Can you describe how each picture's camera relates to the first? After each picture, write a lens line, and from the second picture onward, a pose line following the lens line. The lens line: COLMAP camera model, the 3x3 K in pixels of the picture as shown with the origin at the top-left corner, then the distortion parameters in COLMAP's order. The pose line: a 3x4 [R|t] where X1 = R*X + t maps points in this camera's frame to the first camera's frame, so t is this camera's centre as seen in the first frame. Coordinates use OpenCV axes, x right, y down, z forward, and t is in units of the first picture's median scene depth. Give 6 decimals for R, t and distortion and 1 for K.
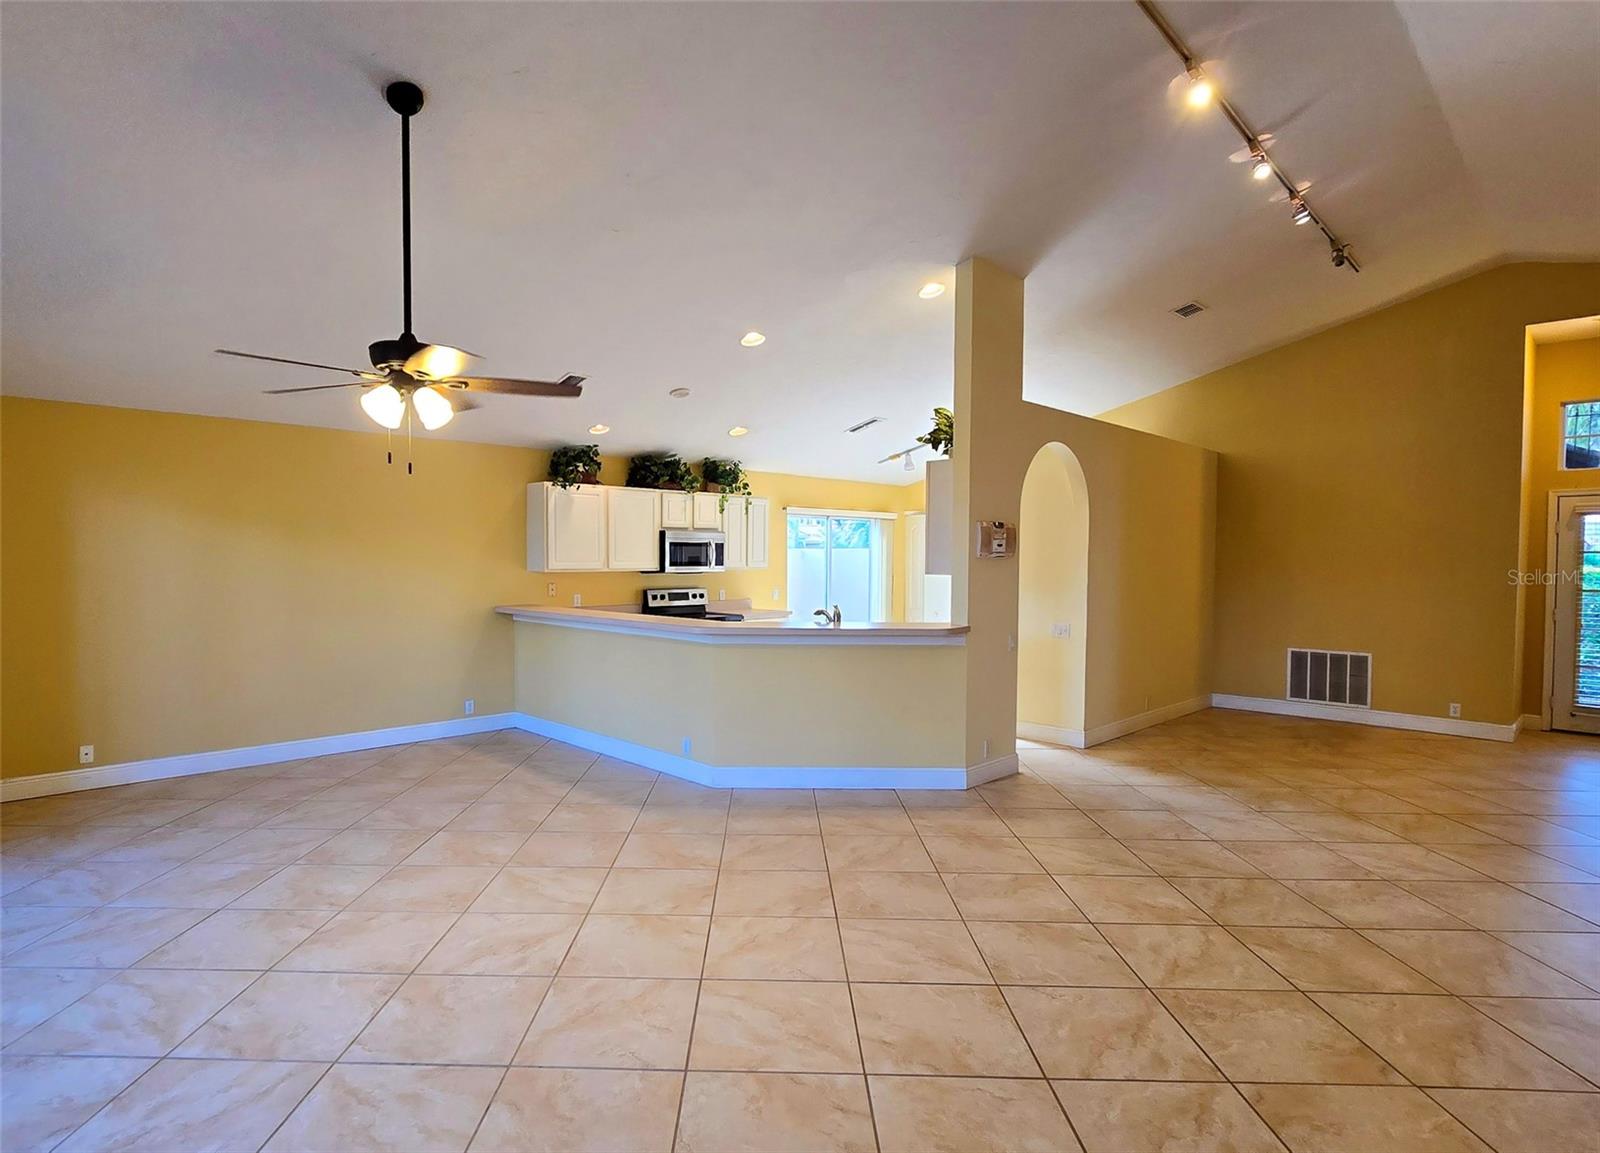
lens RADIAL K [[837.4, 0, 743.9], [0, 837.4, 577.6], [0, 0, 1]] dist [-0.000472, -0.000063]
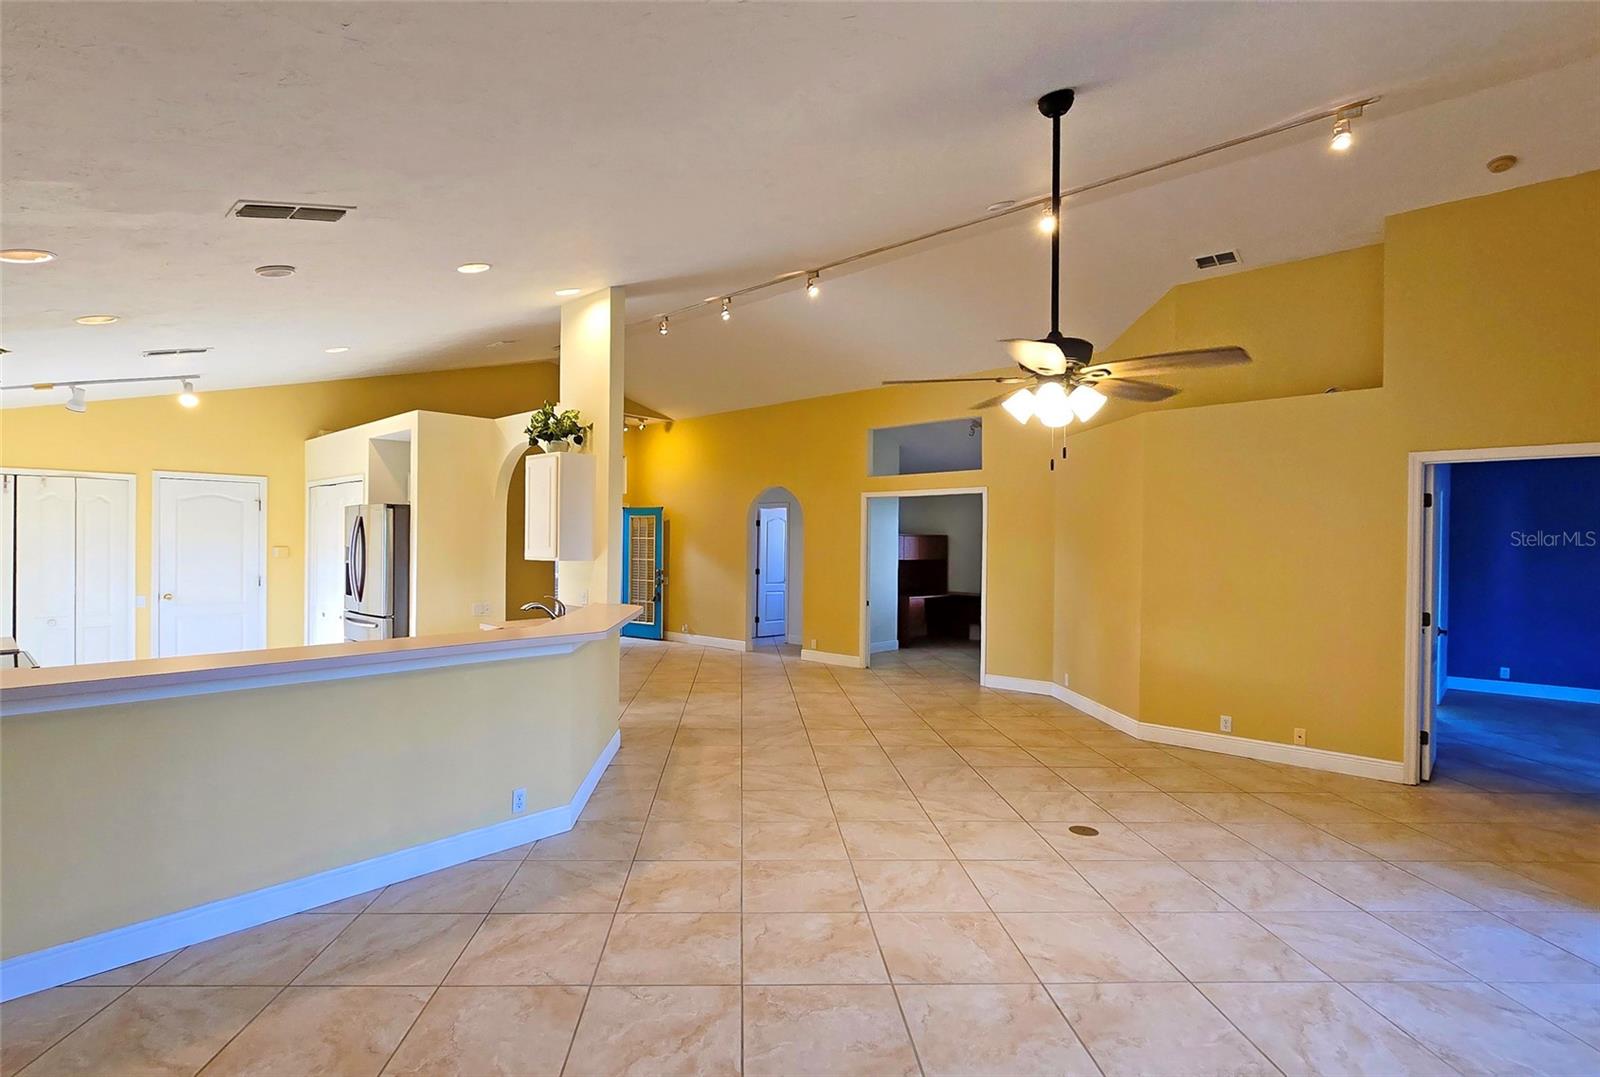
lens RADIAL K [[782.8, 0, 763.2], [0, 782.8, 544.7], [0, 0, 1]] dist [0.001201, 0.000067]
pose [[-0.054664, -0.008642, 0.998467, -1.308834], [0.018432, 0.999783, 0.009662, -0.045990], [-0.998335, 0.018932, -0.054493, 1.392499]]
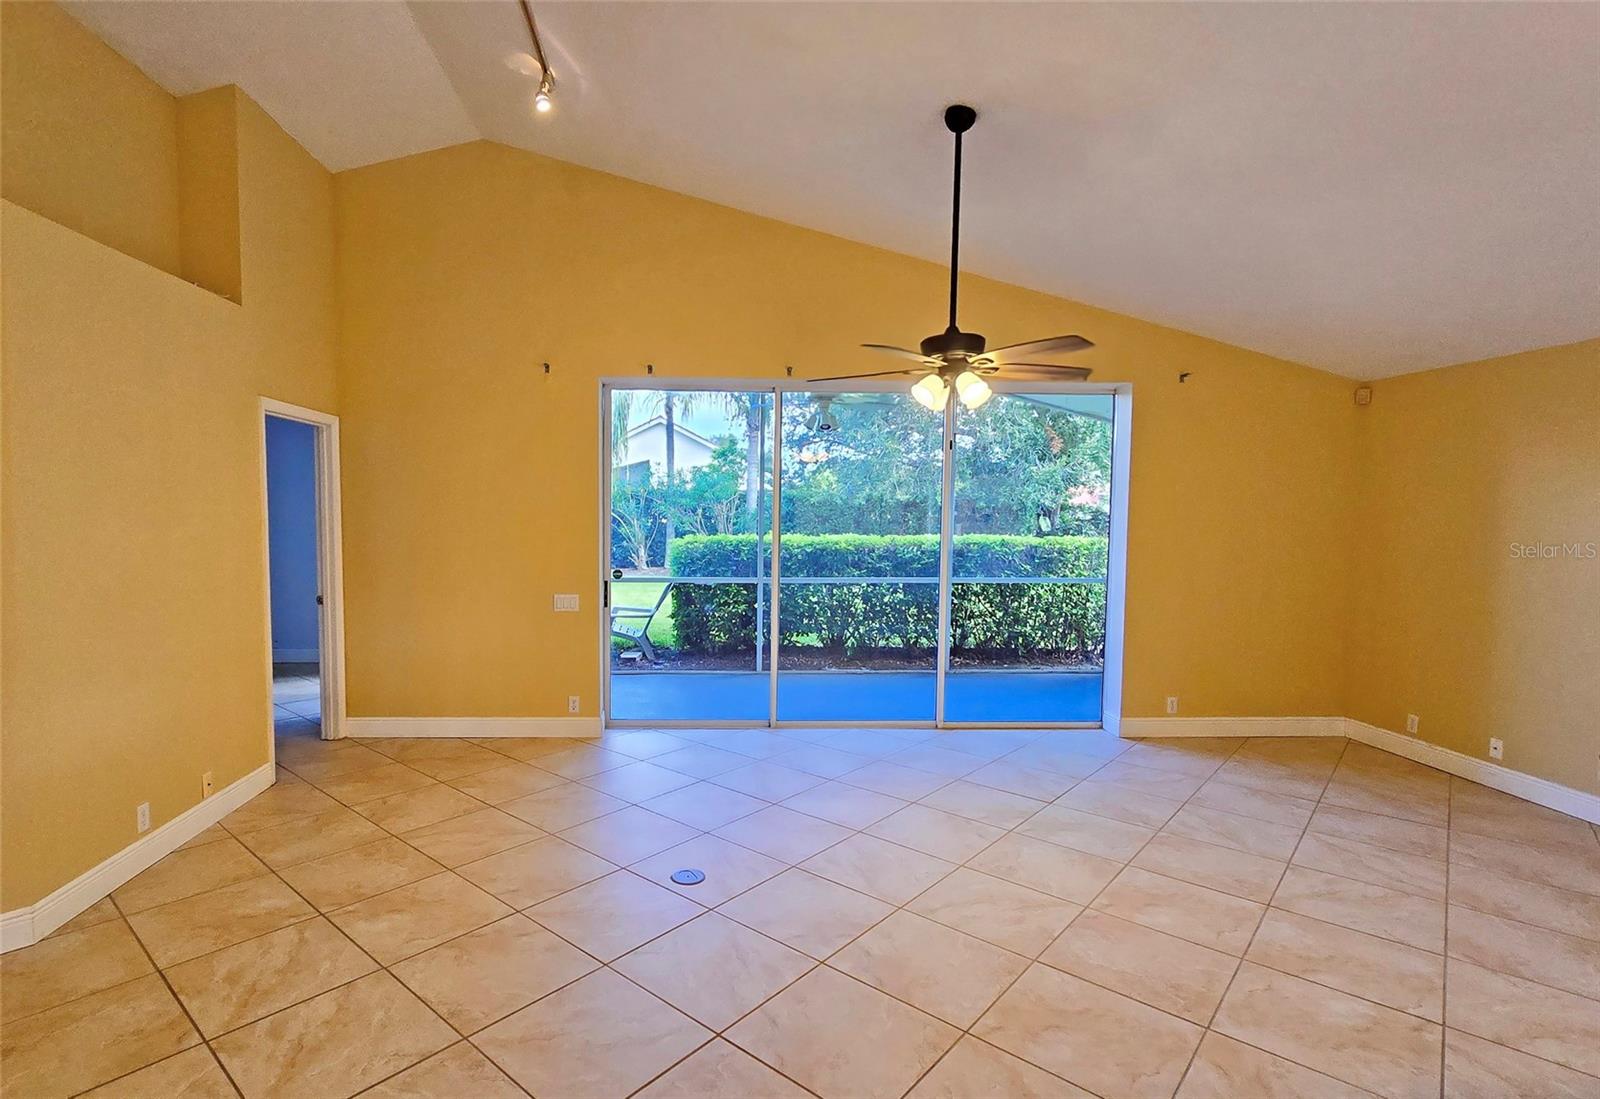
lens RADIAL K [[799.8, 0, 709.1], [0, 799.8, 554.0], [0, 0, 1]] dist [-0.001752, 0.001089]
pose [[-0.664092, 0.031449, -0.746989, 0.636567], [-0.030974, 0.997100, 0.069515, -0.045243], [0.747009, 0.069301, -0.661192, 1.481463]]
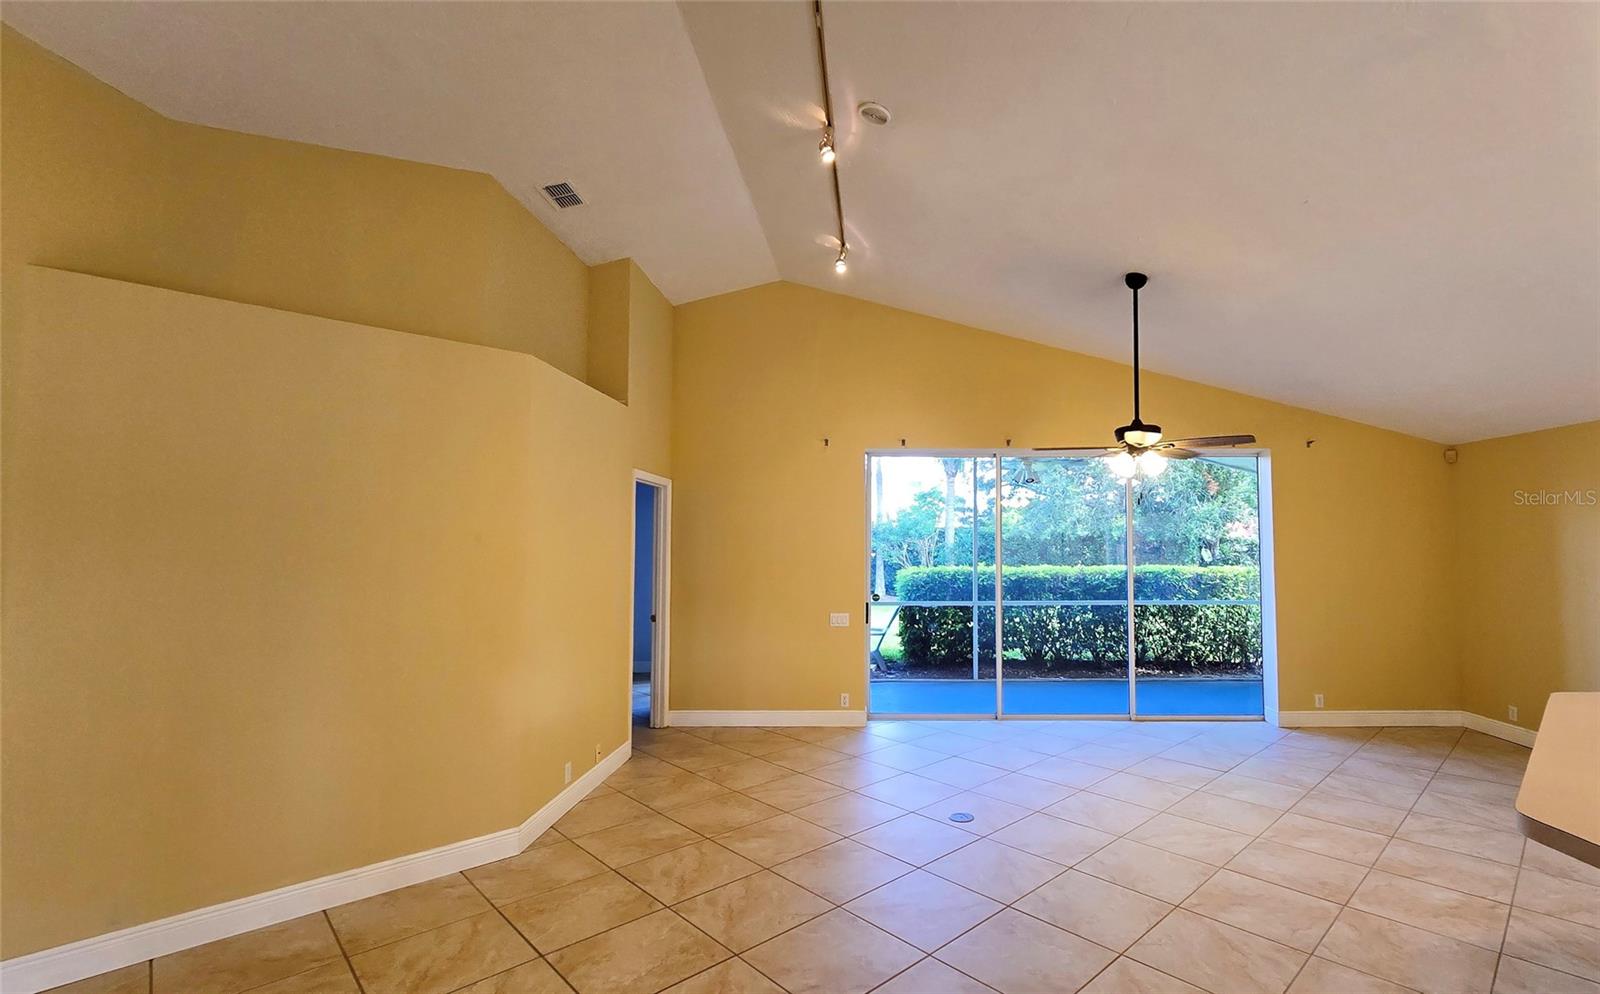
lens RADIAL K [[720.9, 0, 880.5], [0, 720.9, 501.5], [0, 0, 1]] dist [0.000540, -0.000405]
pose [[-0.682868, -0.048049, -0.728960, 0.943620], [-0.023983, 0.998771, -0.043367, -0.055801], [0.730148, -0.012131, -0.683182, 1.578233]]
